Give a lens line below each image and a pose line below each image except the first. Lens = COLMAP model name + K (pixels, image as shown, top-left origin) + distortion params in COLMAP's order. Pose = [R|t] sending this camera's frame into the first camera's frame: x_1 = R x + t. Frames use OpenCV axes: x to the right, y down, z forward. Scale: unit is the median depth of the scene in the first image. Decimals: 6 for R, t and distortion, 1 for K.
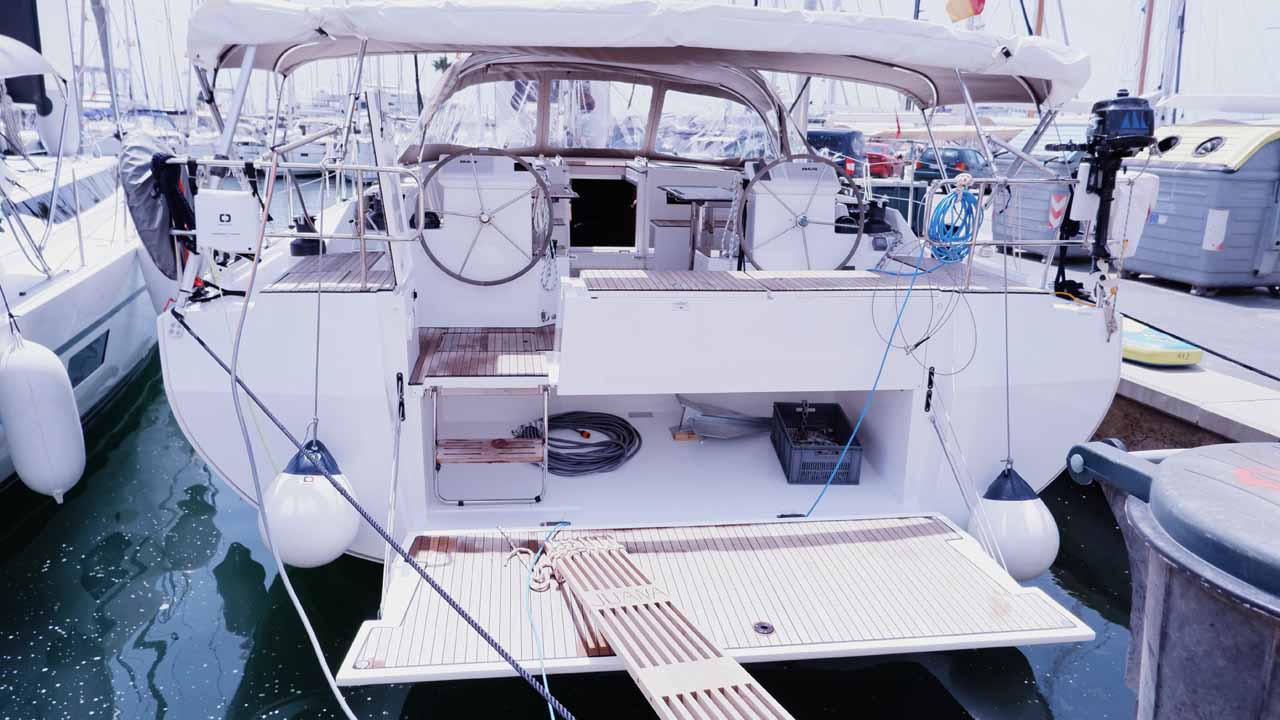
lens RADIAL K [[927.9, 0, 642.1], [0, 927.9, 356.4], [0, 0, 1]] dist [-0.041105, 0.066045]
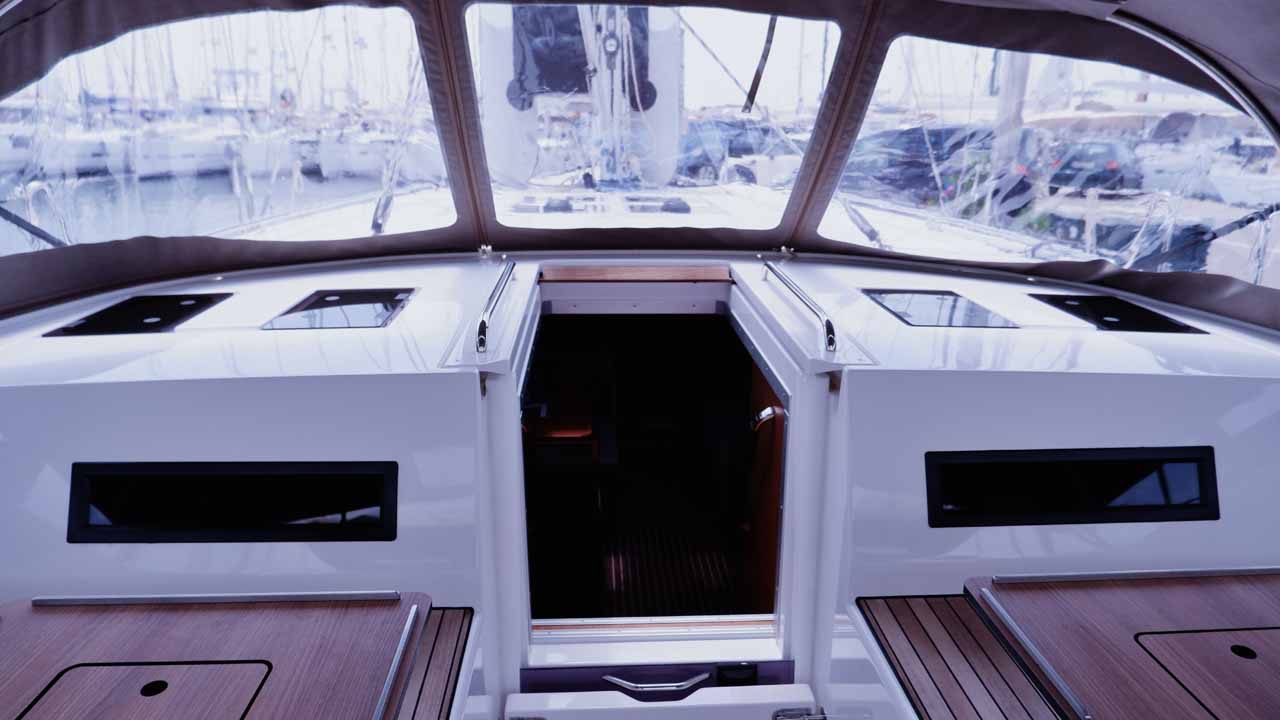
lens RADIAL K [[830.6, 0, 642.7], [0, 830.6, 362.8], [0, 0, 1]] dist [-0.016709, 0.004352]
pose [[0.996700, 0.006241, -0.080933, -0.045400], [-0.002453, 0.998901, 0.046815, -0.383454], [0.081136, -0.046462, 0.995620, 1.400324]]
